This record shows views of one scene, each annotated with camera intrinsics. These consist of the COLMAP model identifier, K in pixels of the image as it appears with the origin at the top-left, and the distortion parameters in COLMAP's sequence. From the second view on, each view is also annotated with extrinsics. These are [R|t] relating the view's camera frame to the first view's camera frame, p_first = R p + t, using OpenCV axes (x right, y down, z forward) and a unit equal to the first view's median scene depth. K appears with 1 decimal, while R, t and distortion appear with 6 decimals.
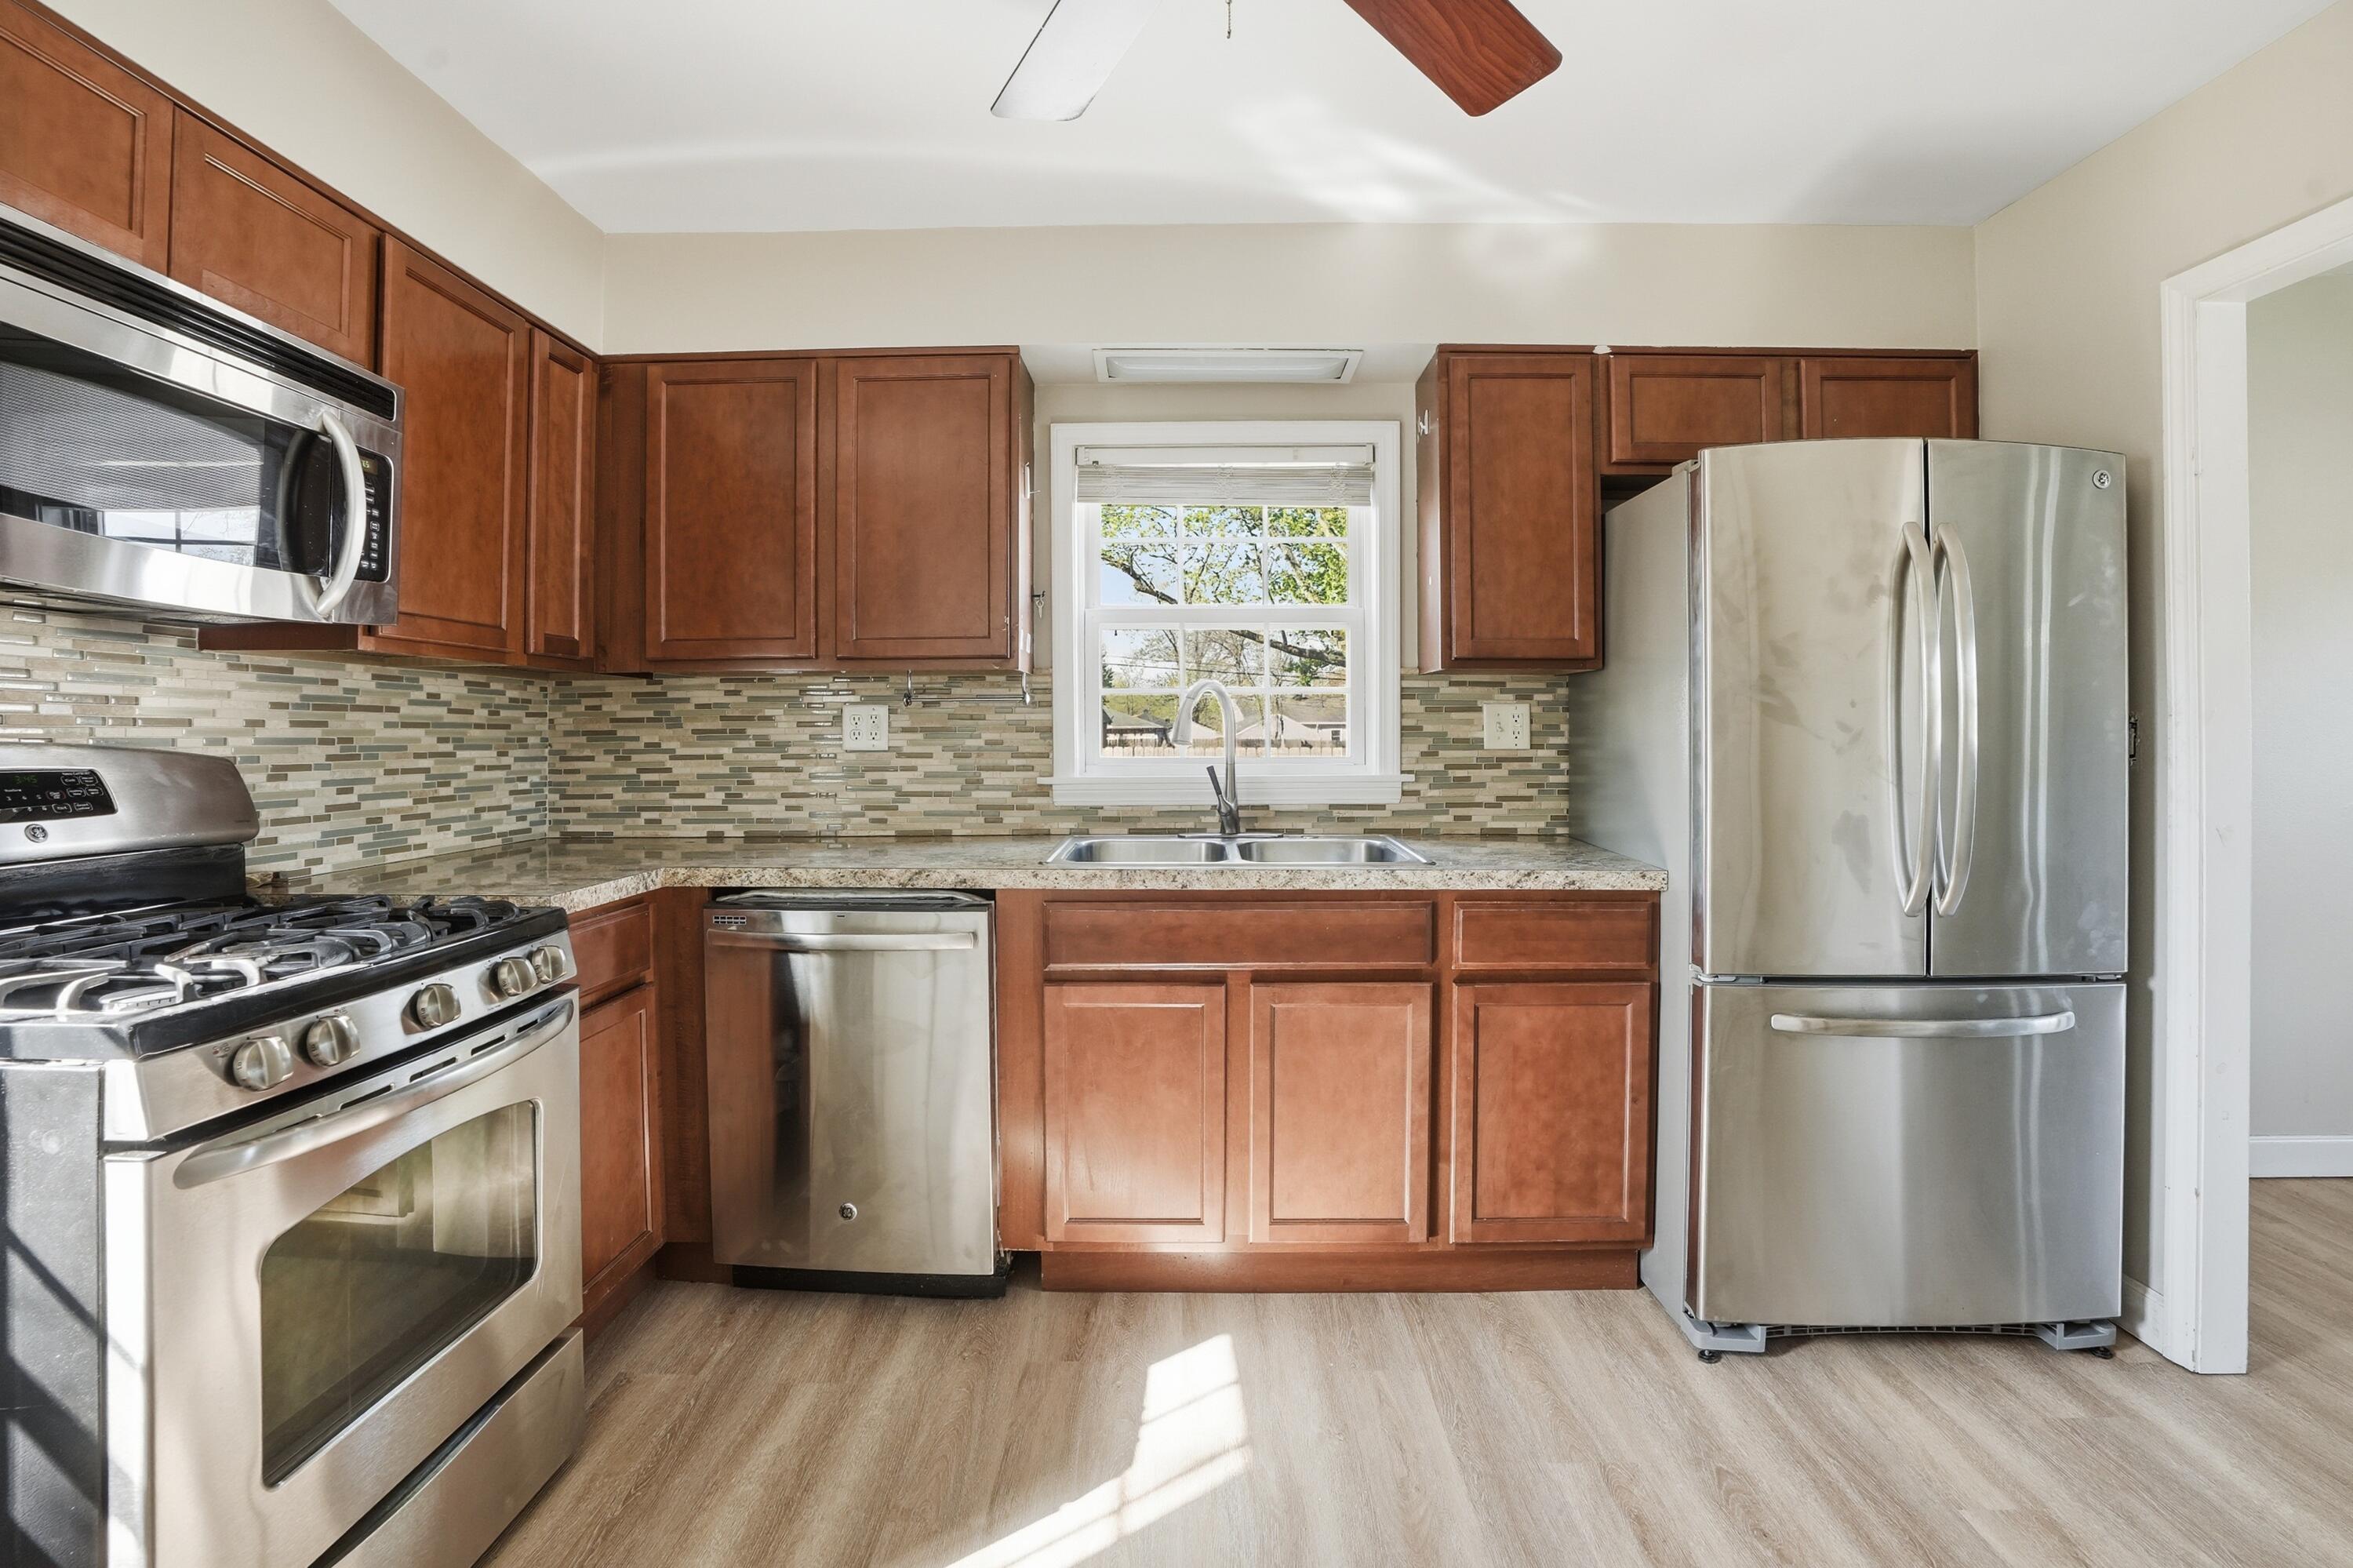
lens RADIAL K [[1106.7, 0, 1189.8], [0, 1106.7, 726.1], [0, 0, 1]] dist [-0.050282, 0.009307]
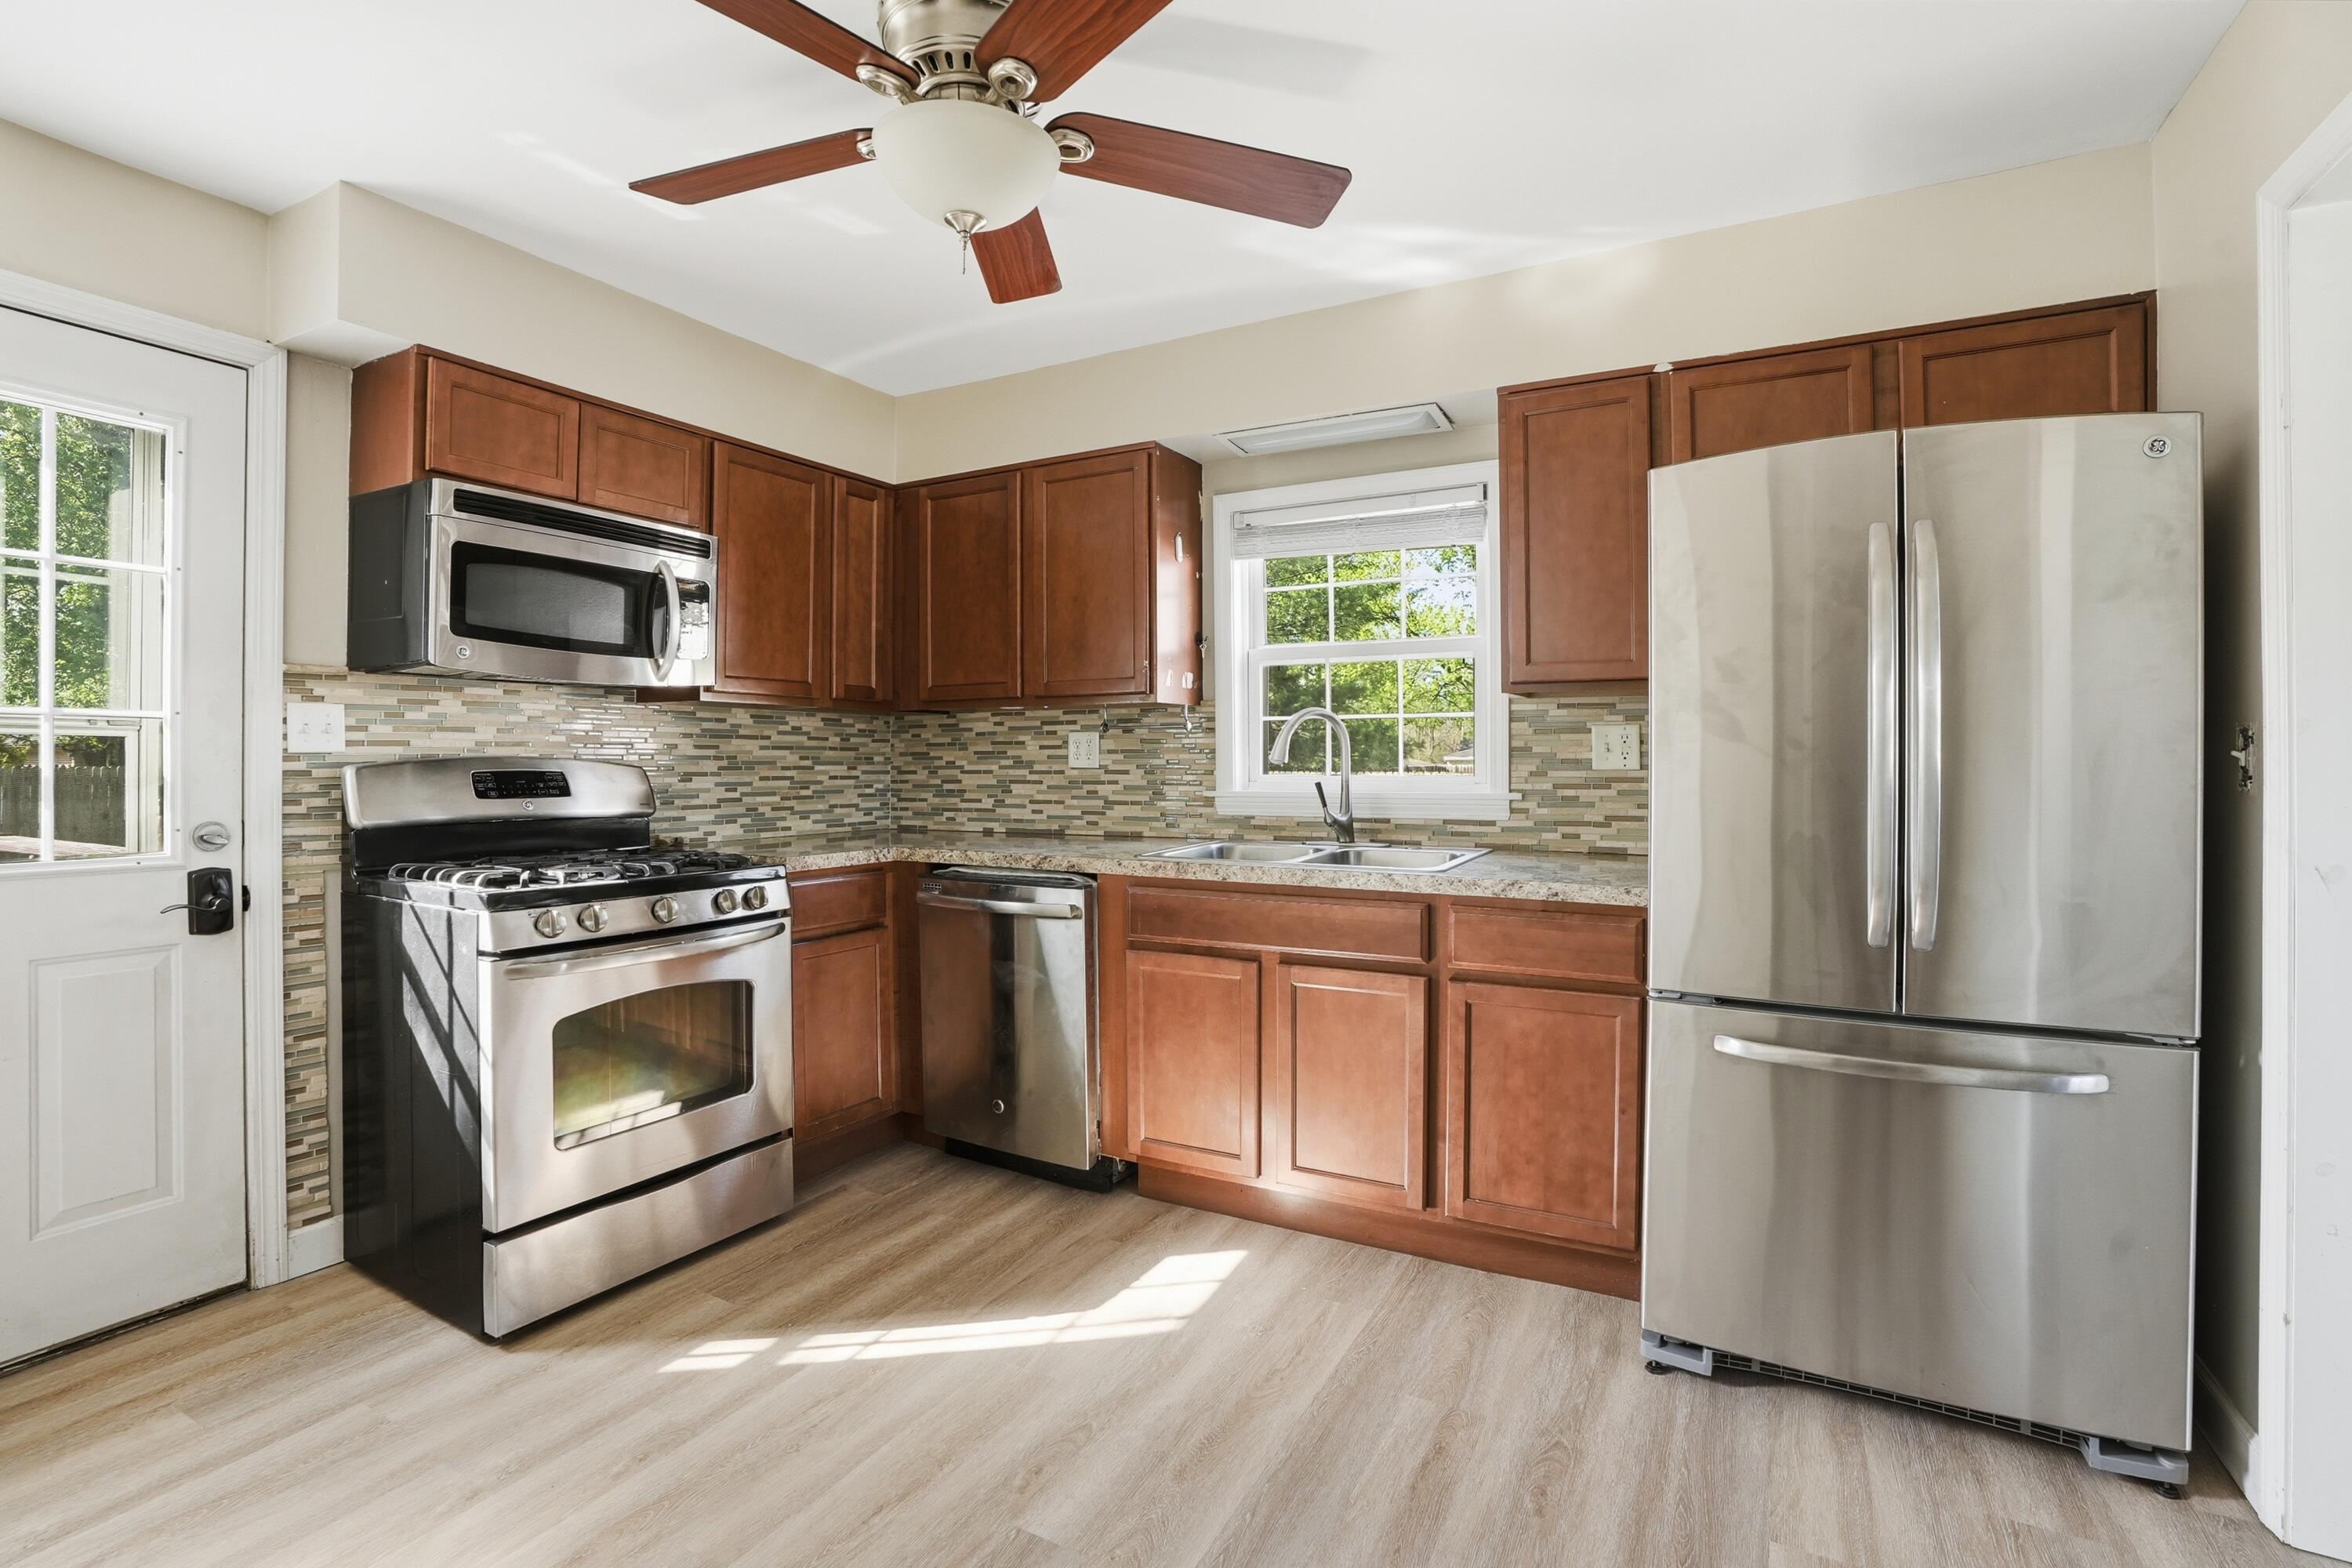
lens RADIAL K [[1106.2, 0, 1193.4], [0, 1106.2, 759.7], [0, 0, 1]] dist [-0.050282, 0.009307]
pose [[0.883849, 0.002370, -0.467767, 0.522226], [0.000630, 0.999980, 0.006256, 0.006499], [0.467773, -0.005824, 0.883830, -0.088749]]
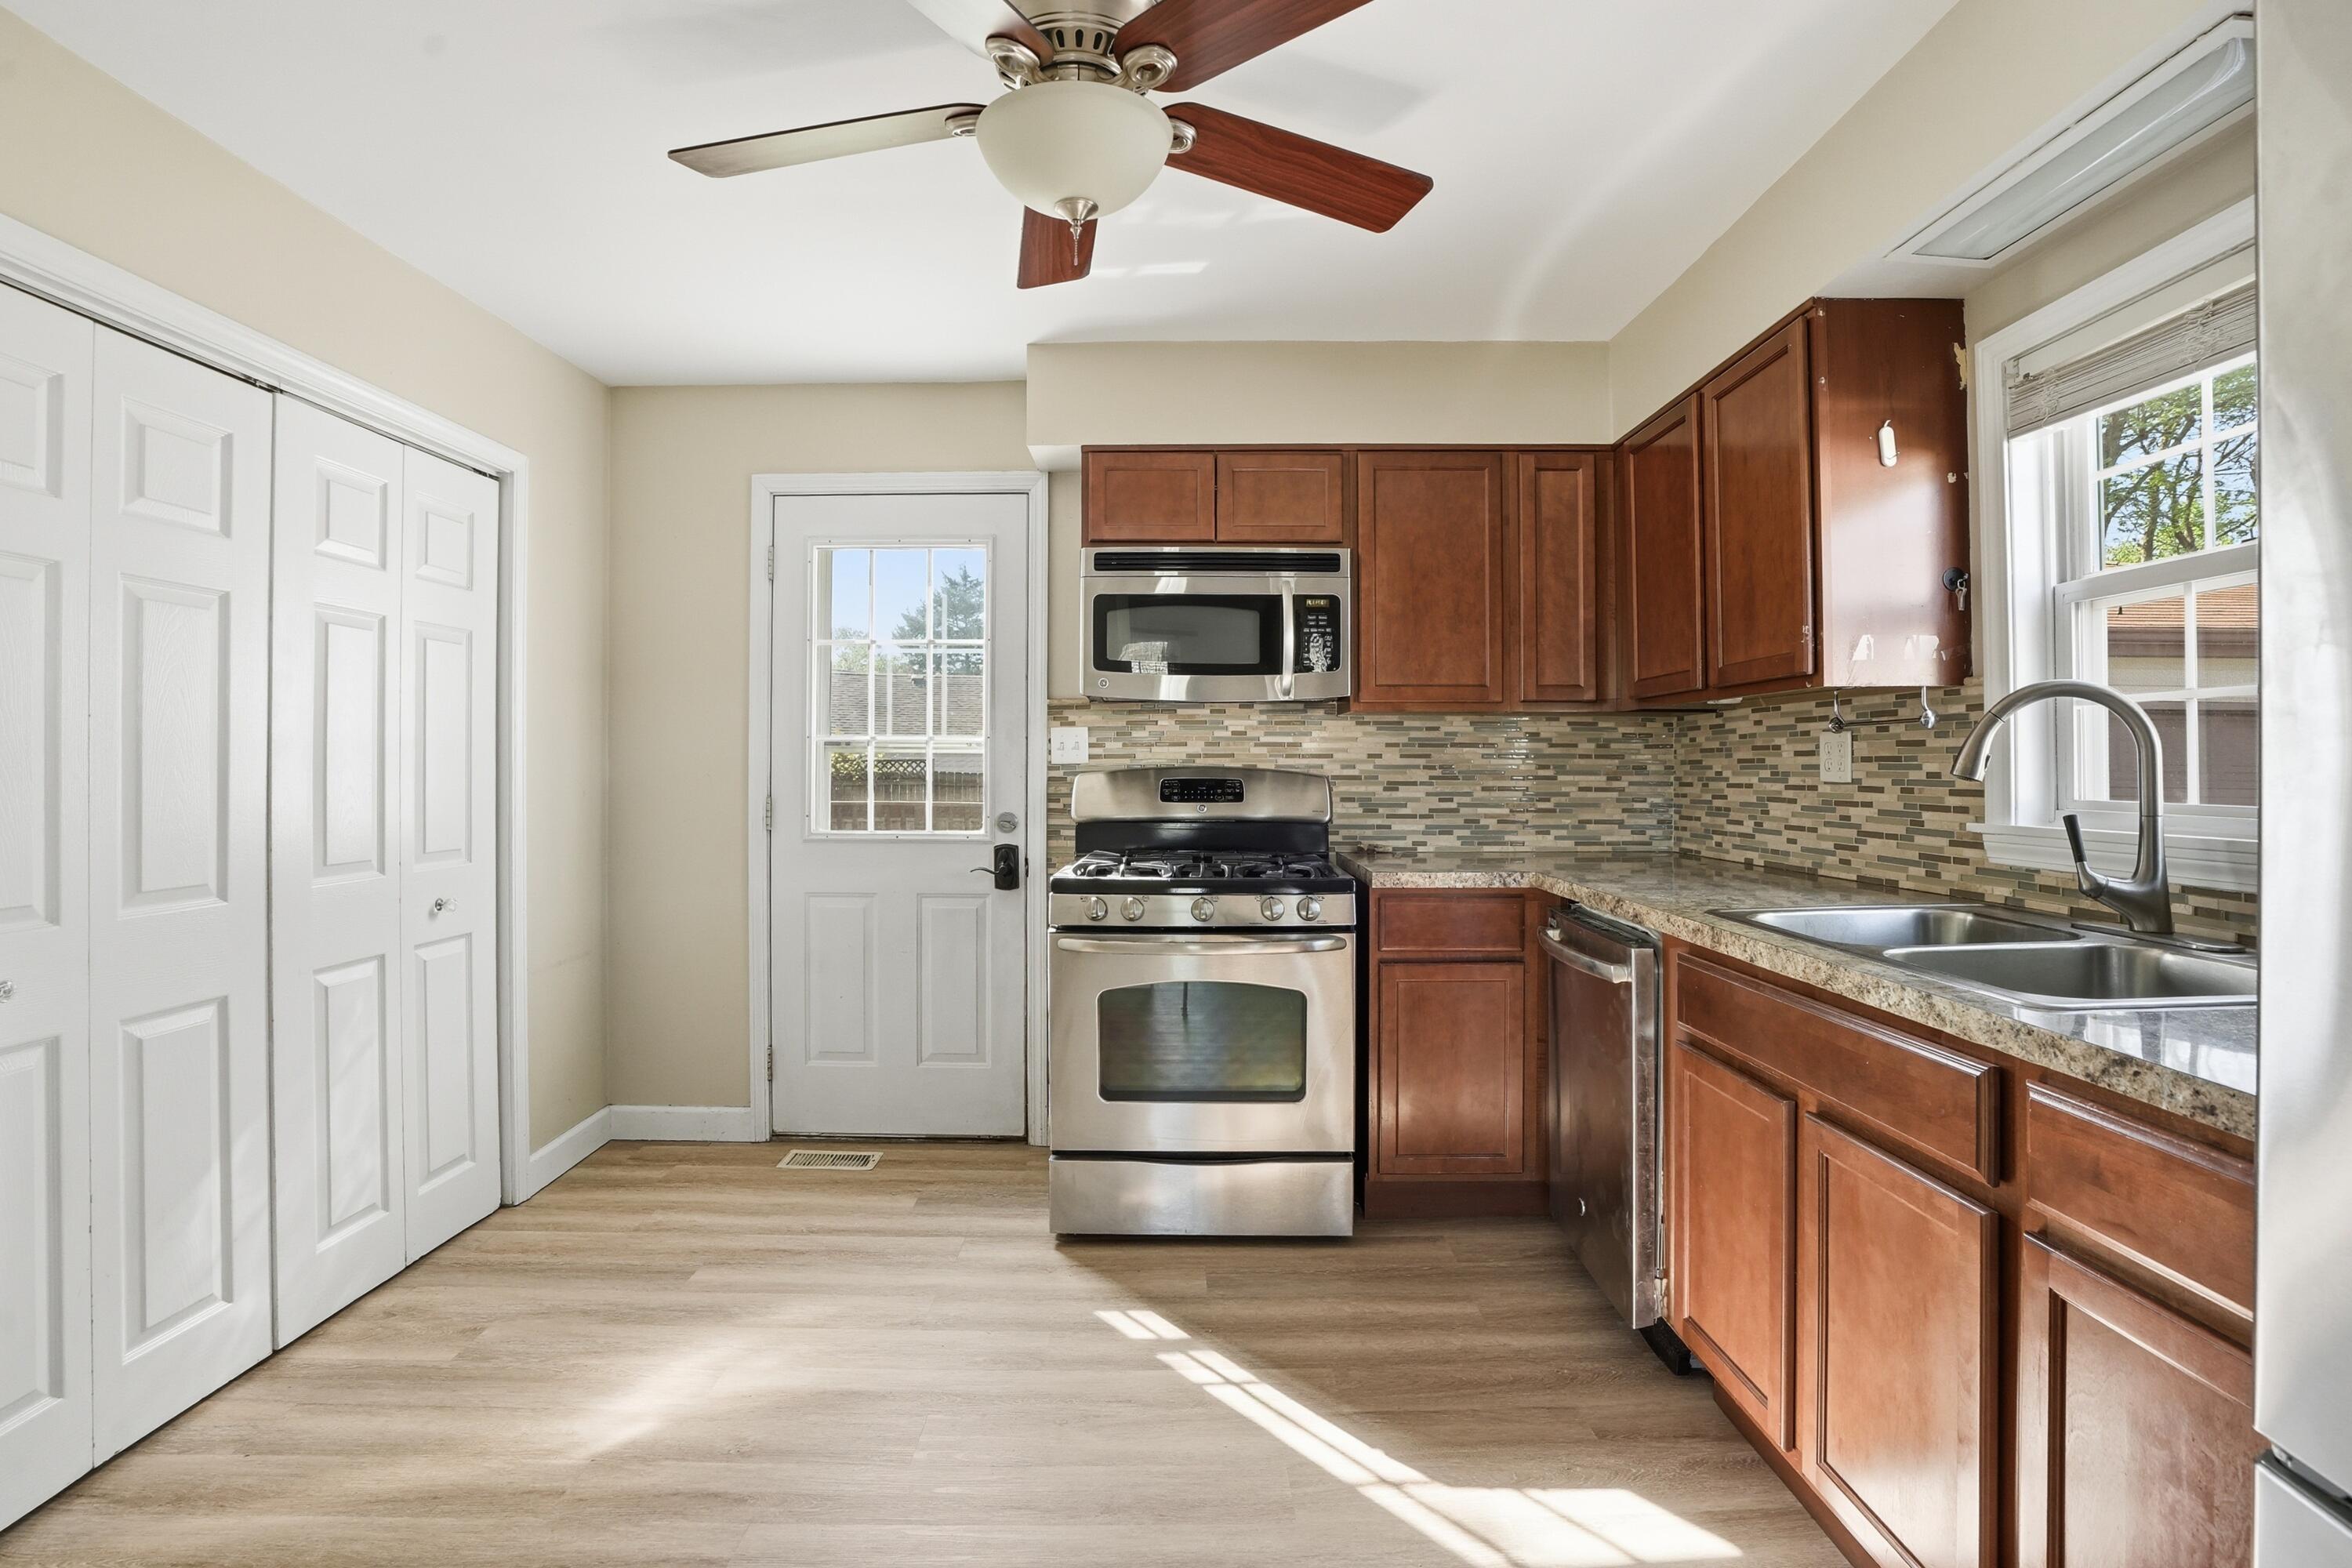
lens RADIAL K [[1134.1, 0, 1172.9], [0, 1134.1, 760.8], [0, 0, 1]] dist [-0.041833, 0.001326]
pose [[-0.004172, 0.000932, -0.999991, 0.770806], [0.005827, 0.999983, 0.000907, 0.001103], [0.999974, -0.005823, -0.004177, 0.585391]]
